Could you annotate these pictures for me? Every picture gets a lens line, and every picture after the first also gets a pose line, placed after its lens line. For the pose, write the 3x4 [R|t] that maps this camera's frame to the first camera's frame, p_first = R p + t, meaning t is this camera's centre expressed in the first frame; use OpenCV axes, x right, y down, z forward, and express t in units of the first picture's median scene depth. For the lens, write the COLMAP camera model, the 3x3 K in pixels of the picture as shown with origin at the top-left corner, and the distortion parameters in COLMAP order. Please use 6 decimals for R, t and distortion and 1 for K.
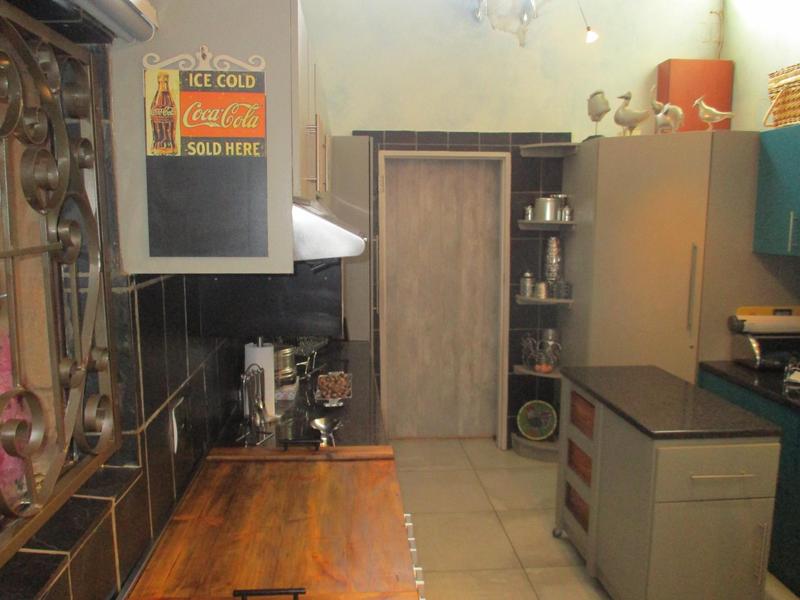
lens RADIAL K [[646.0, 0, 400.0], [0, 646.0, 300.0], [0, 0, 1]] dist [-0.000738, 0.000692]
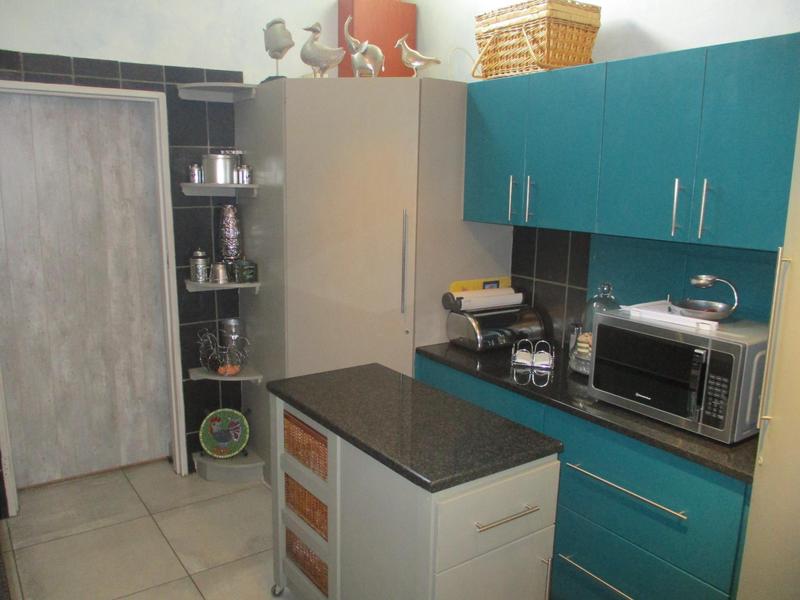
lens RADIAL K [[665.5, 0, 400.0], [0, 665.5, 300.0], [0, 0, 1]] dist [-0.034788, 0.005015]
pose [[0.863100, -0.087482, 0.497399, 0.004267], [0.058762, 0.995589, 0.073138, -0.029340], [-0.501603, -0.033897, 0.864433, 0.196138]]
